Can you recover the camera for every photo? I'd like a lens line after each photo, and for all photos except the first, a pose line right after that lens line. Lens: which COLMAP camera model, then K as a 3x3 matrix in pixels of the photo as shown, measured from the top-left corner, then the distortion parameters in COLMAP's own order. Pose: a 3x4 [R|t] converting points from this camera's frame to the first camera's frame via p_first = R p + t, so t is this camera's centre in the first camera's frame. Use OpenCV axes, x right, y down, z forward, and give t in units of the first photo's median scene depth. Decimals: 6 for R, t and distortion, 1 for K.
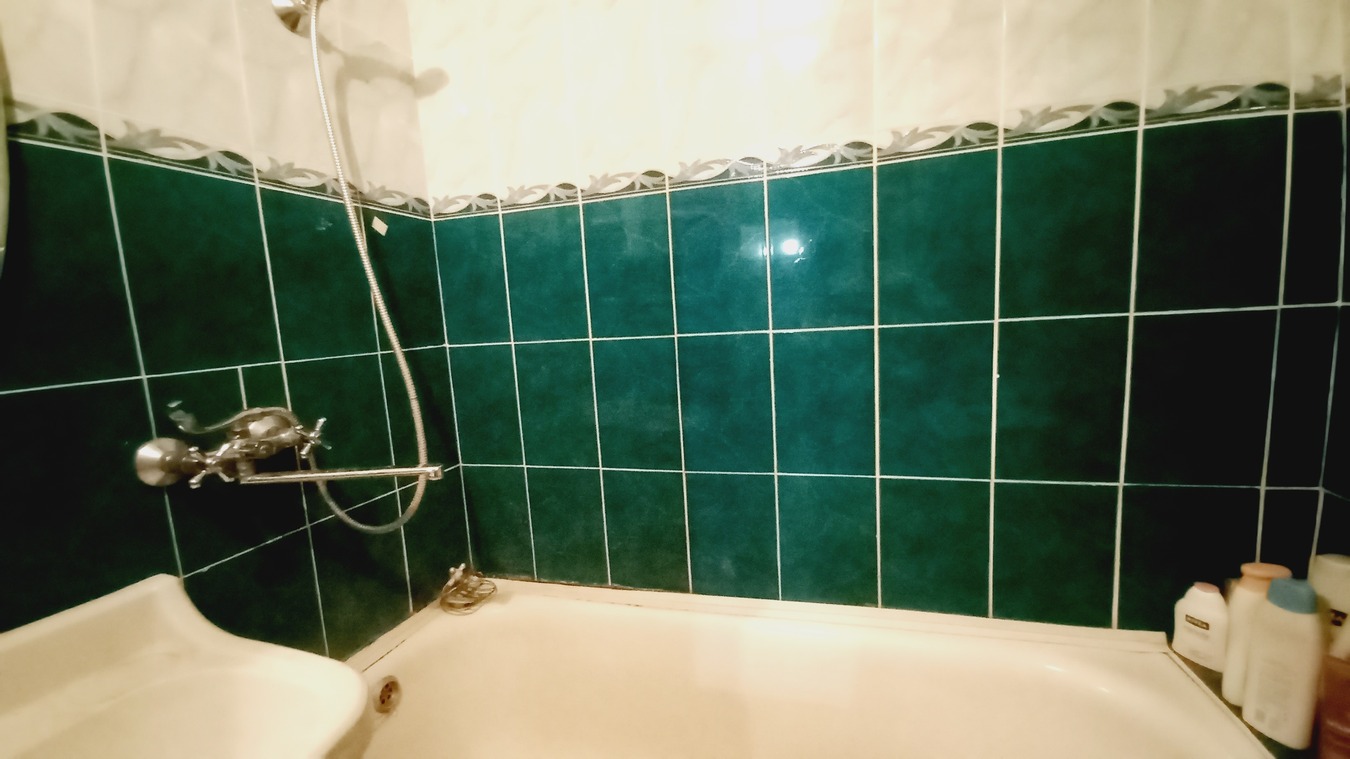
lens RADIAL K [[559.6, 0, 675.0], [0, 559.6, 379.5], [0, 0, 1]] dist [-0.021469, -0.000342]
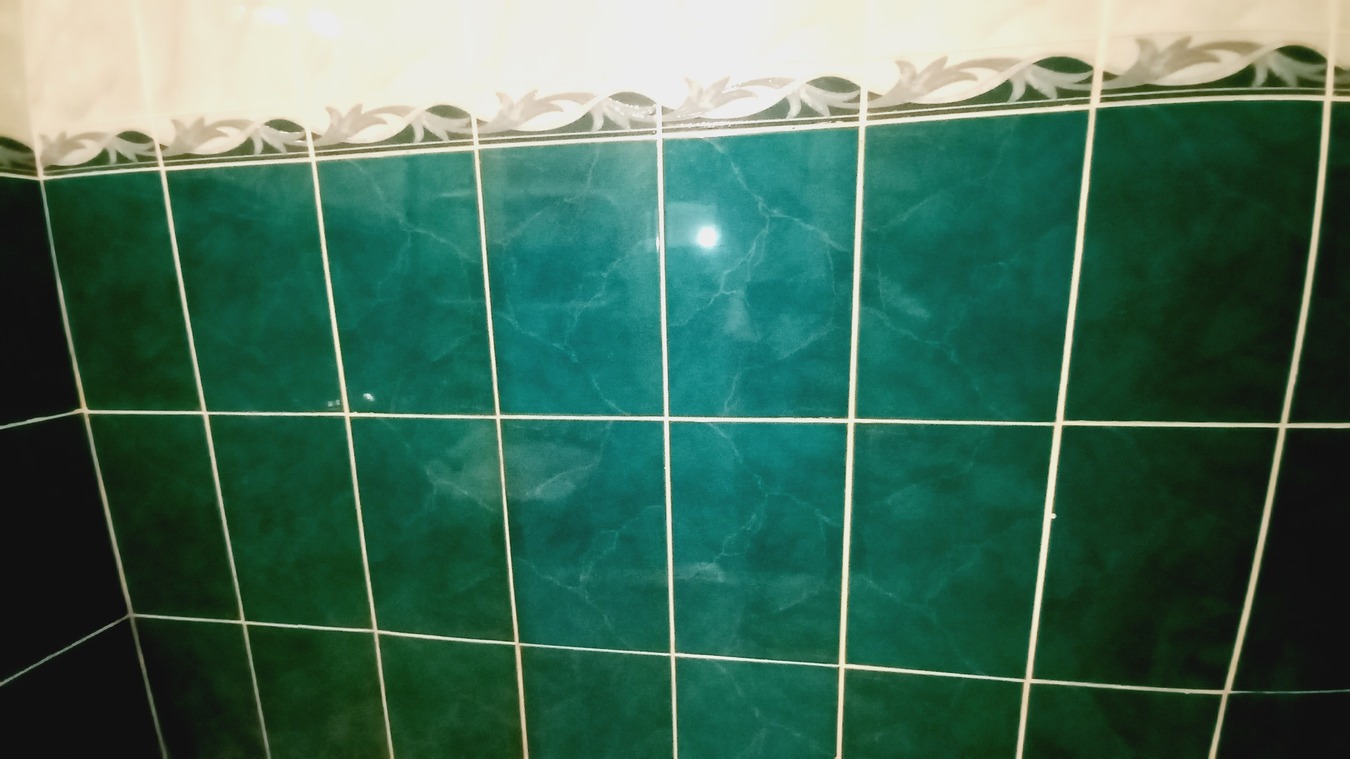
lens RADIAL K [[574.5, 0, 675.0], [0, 574.5, 379.5], [0, 0, 1]] dist [0.001371, -0.015775]
pose [[0.986760, 0.001617, 0.162179, 0.089624], [-0.012659, 0.997667, 0.067080, -0.169506], [-0.161692, -0.068245, 0.984479, 0.451067]]
